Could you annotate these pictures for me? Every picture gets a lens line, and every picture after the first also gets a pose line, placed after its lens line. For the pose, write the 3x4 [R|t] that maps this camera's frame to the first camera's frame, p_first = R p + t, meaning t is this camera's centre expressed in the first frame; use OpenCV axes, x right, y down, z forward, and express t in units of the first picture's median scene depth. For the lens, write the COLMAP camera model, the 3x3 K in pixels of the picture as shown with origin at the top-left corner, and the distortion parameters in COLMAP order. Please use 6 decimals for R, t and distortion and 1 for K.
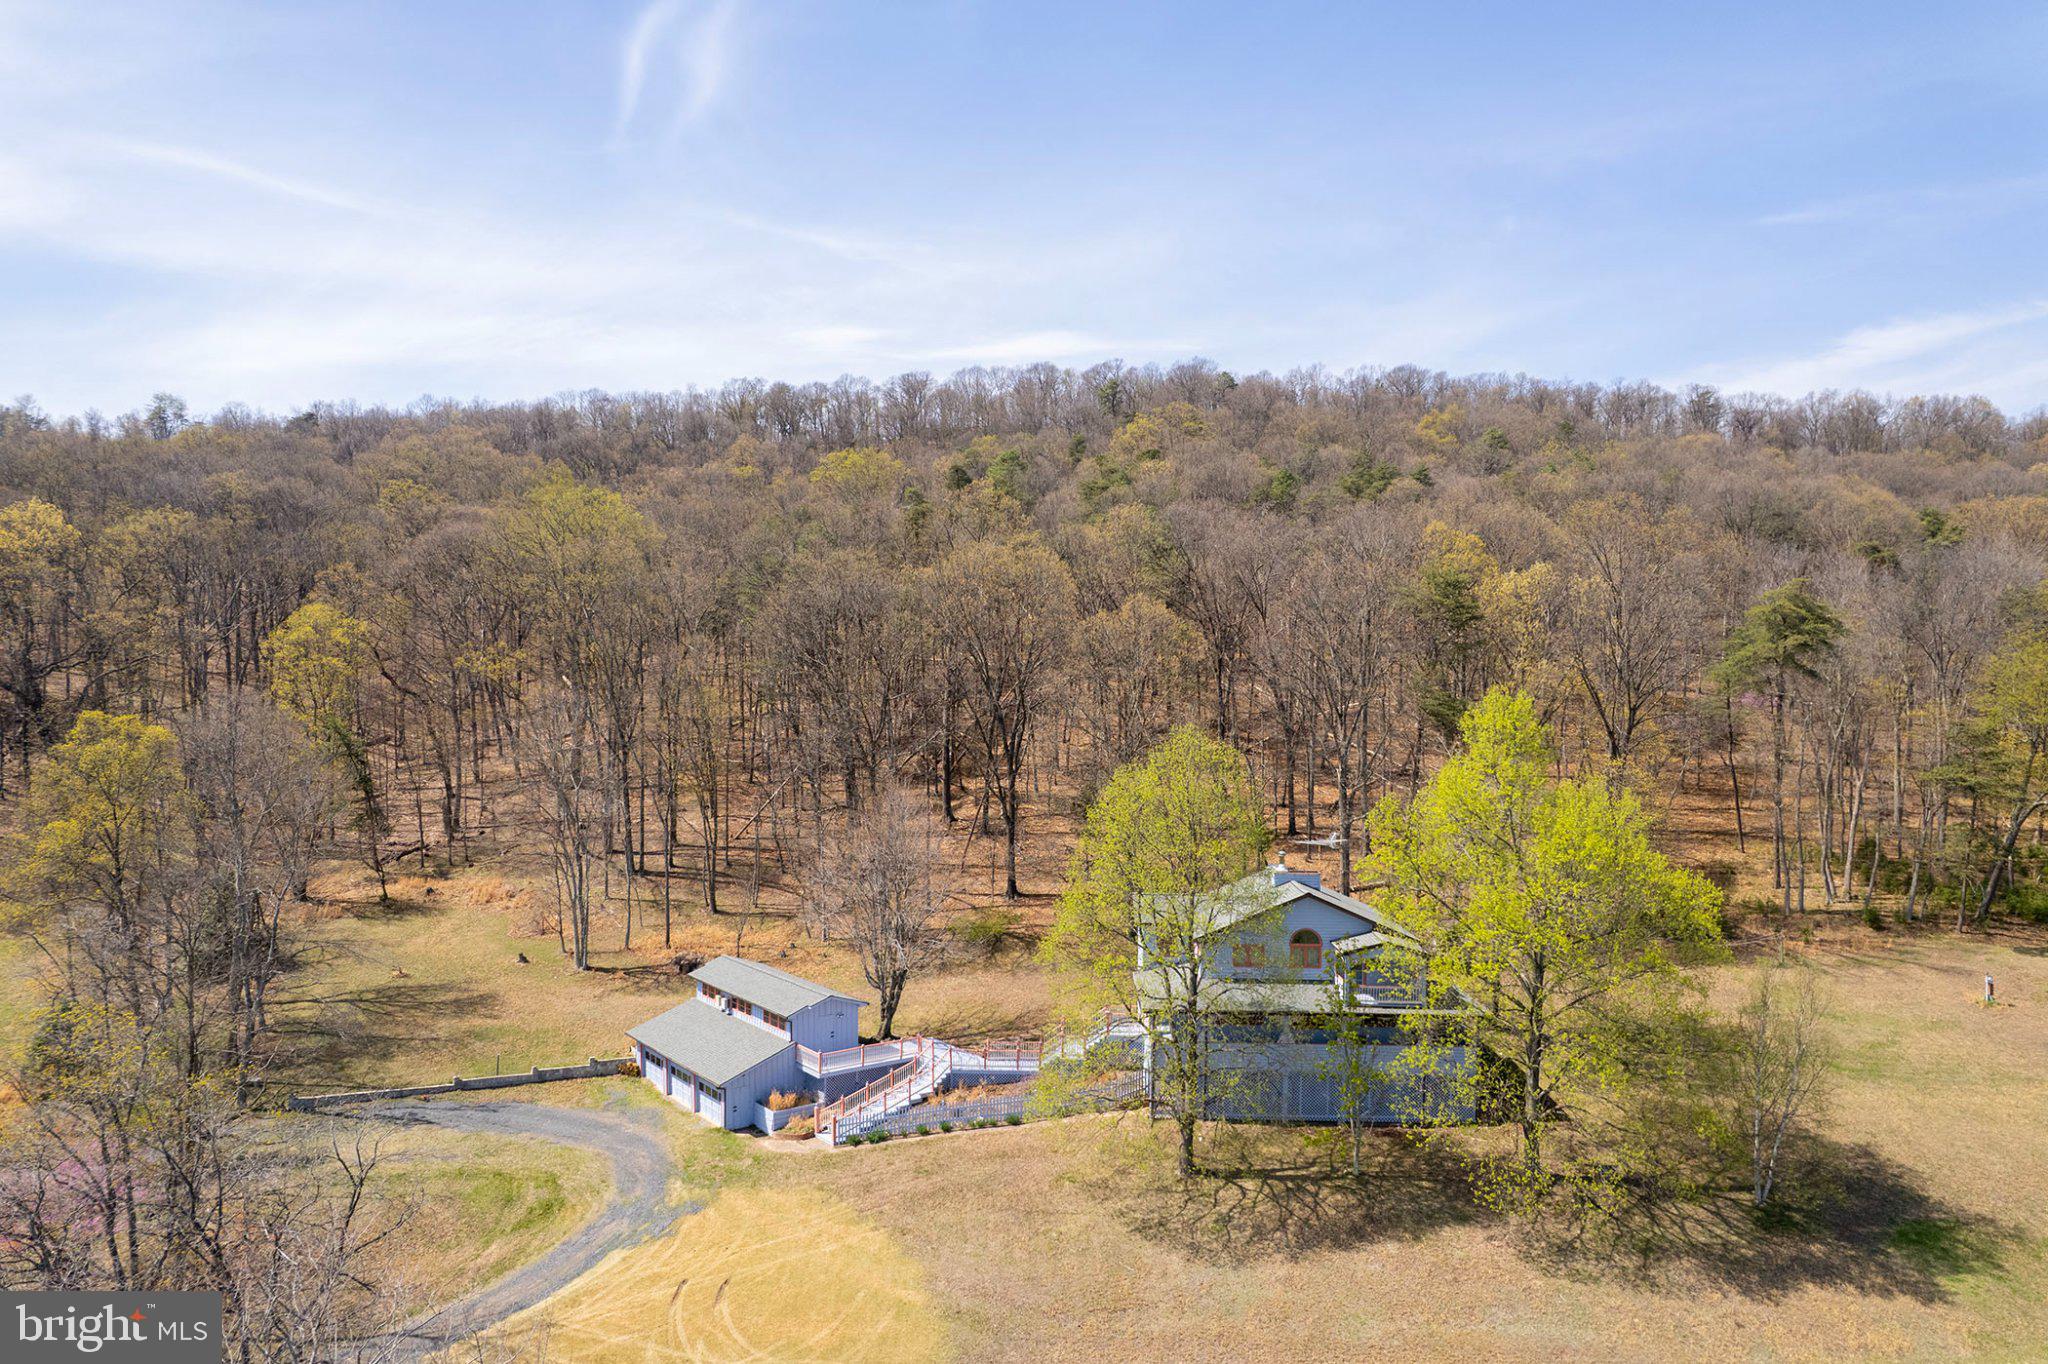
lens RADIAL K [[1310.0, 0, 1029.6], [0, 1310.0, 696.9], [0, 0, 1]] dist [-0.049751, 0.028735]
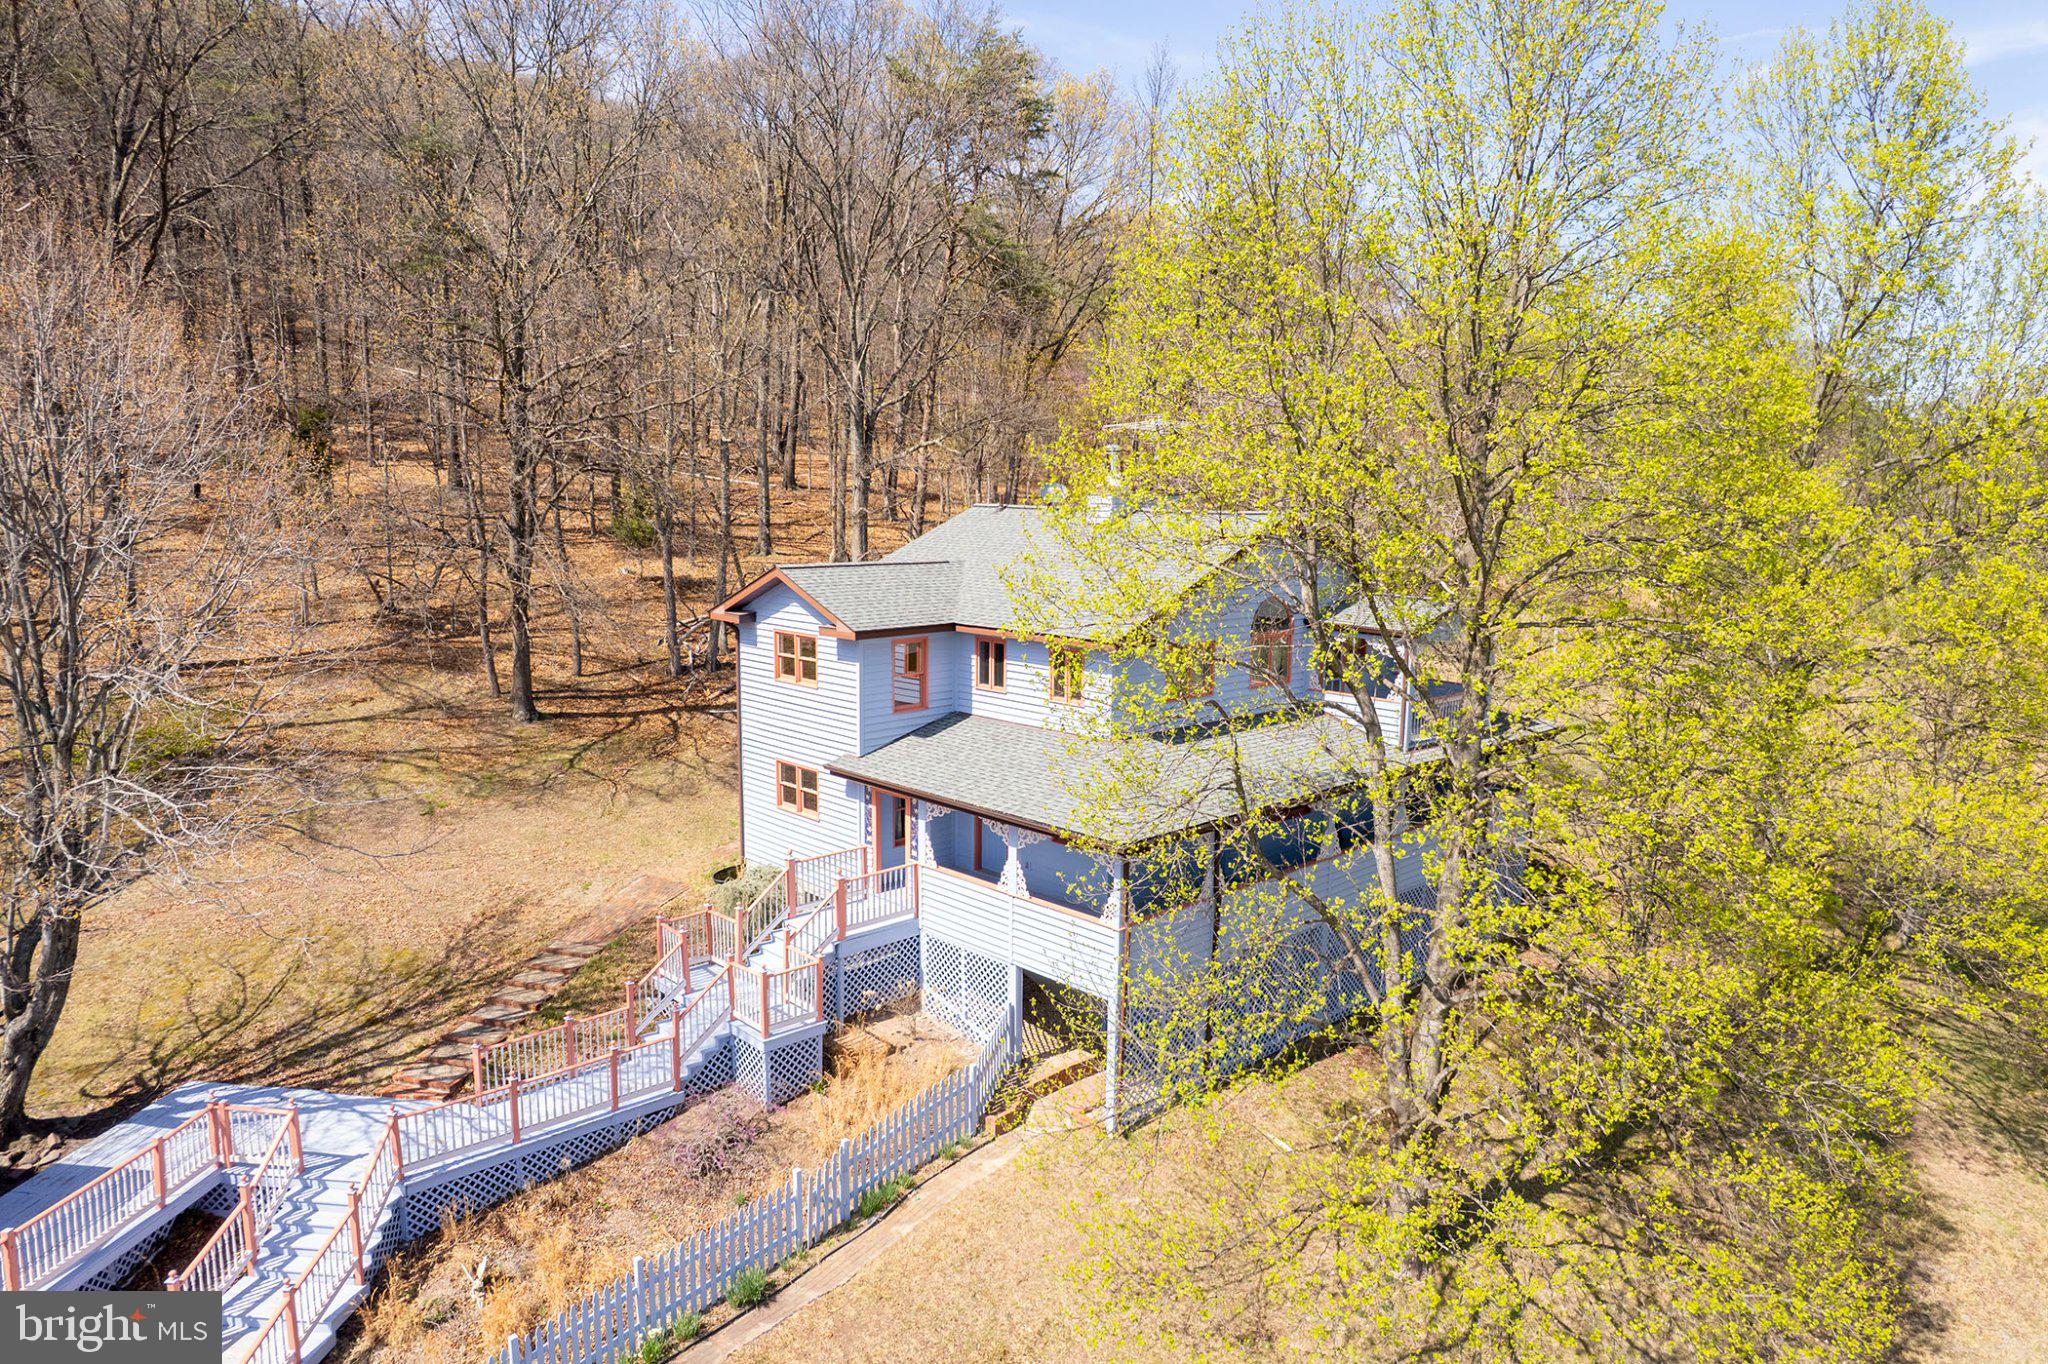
lens RADIAL K [[1310.0, 0, 1010.9], [0, 1310.0, 696.4], [0, 0, 1]] dist [-0.049751, 0.028735]
pose [[0.706719, -0.115611, 0.697985, -0.154105], [0.004160, 0.987220, 0.159306, 0.135745], [-0.707483, -0.109681, 0.698168, 0.726091]]
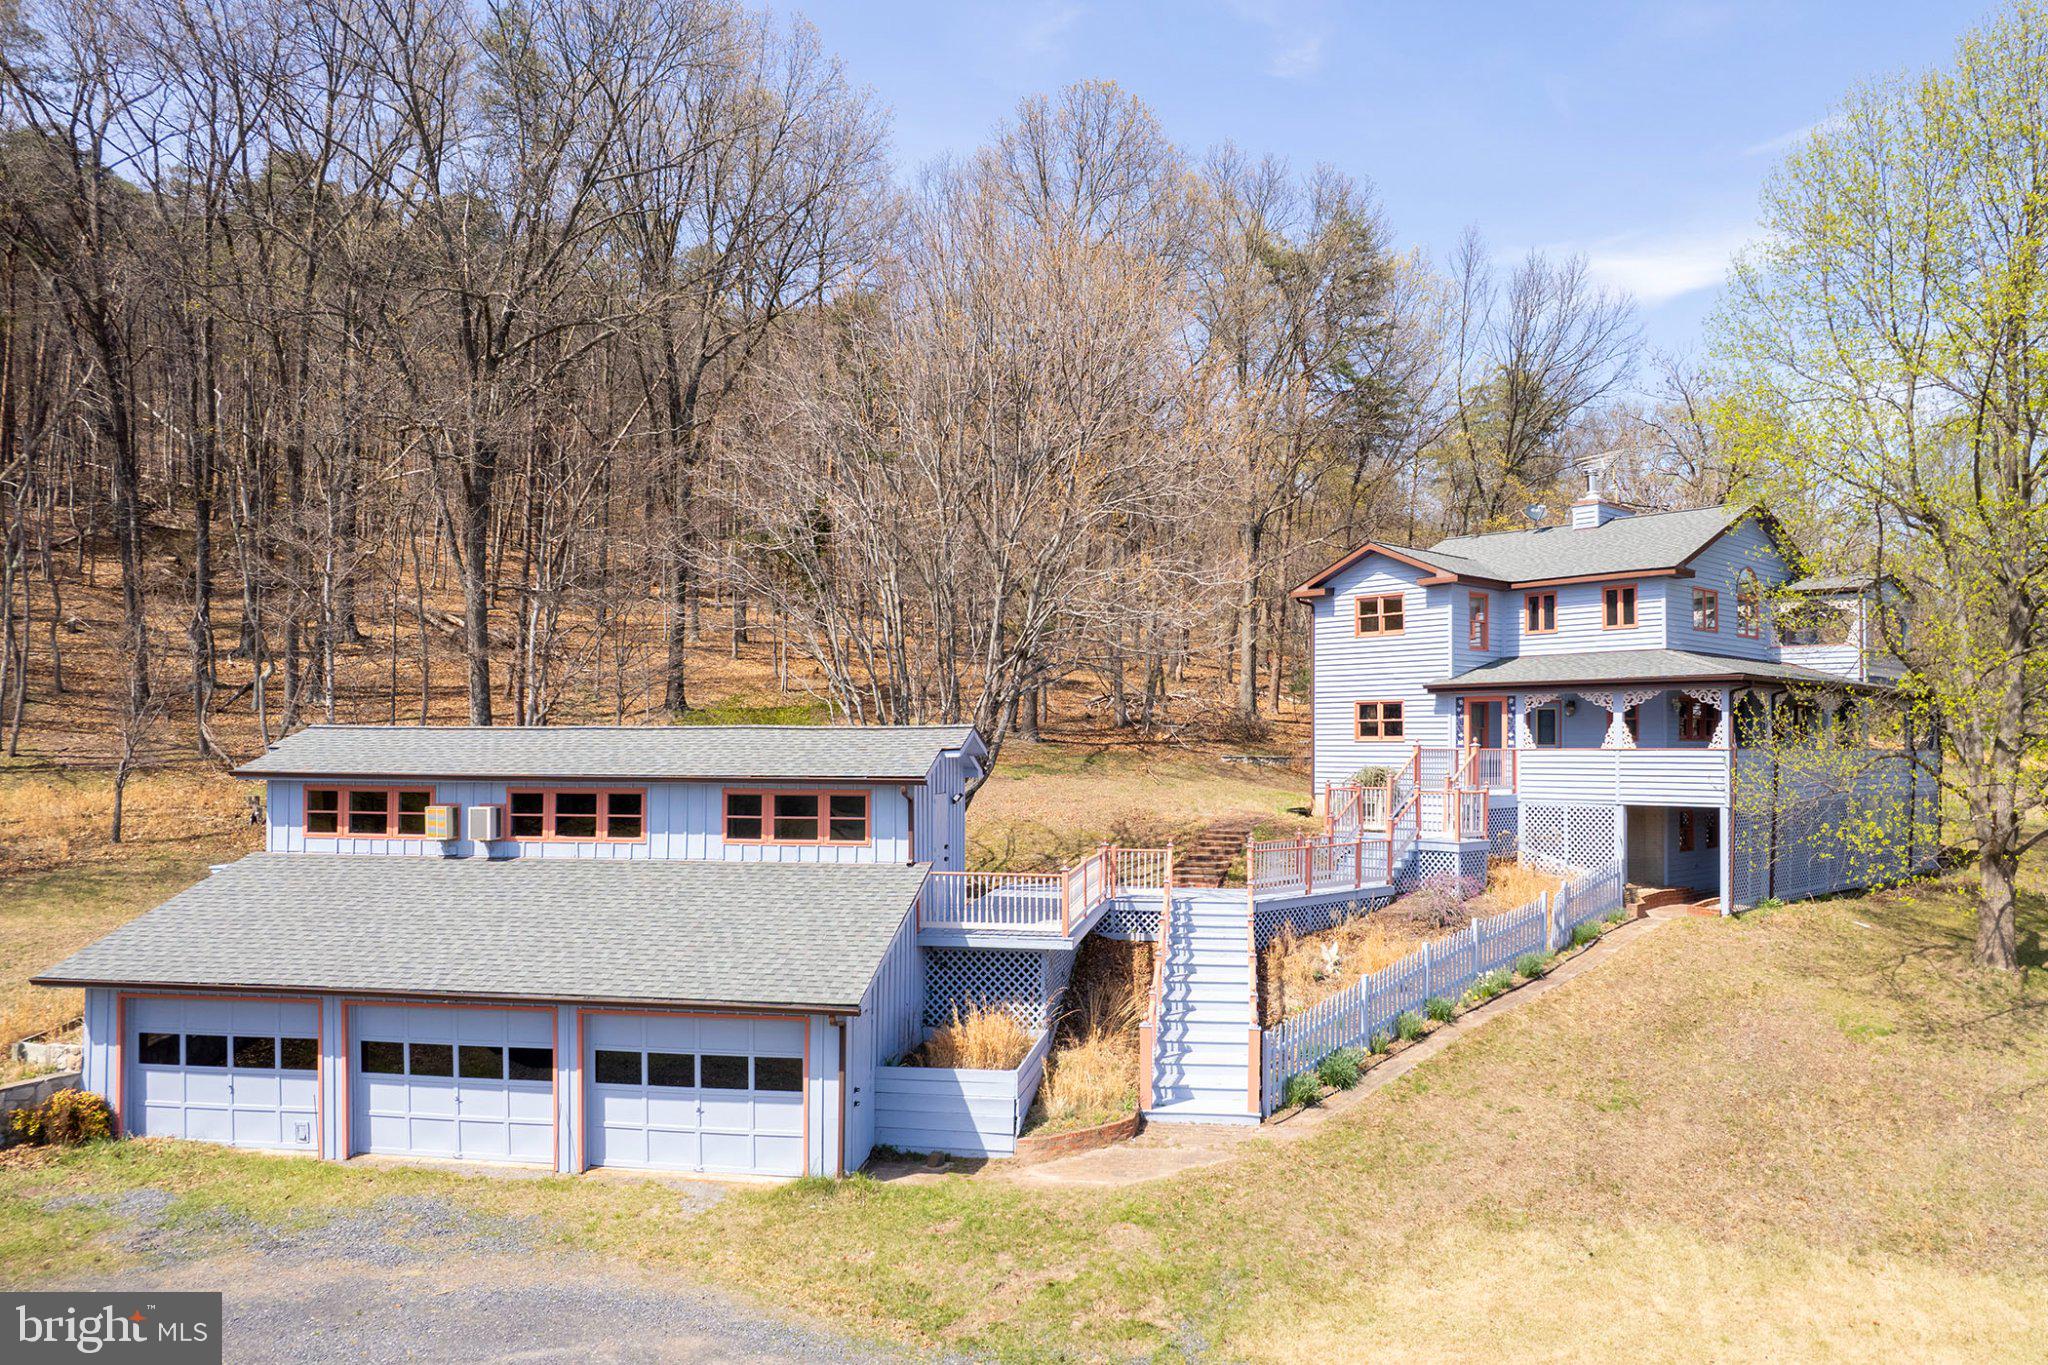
lens RADIAL K [[1373.6, 0, 1069.5], [0, 1373.6, 737.4], [0, 0, 1]] dist [-0.044438, 0.030393]
pose [[0.723652, -0.004920, 0.690148, -0.384834], [0.013530, 0.999884, -0.007058, 0.241311], [-0.690032, 0.014445, 0.723634, 0.752051]]
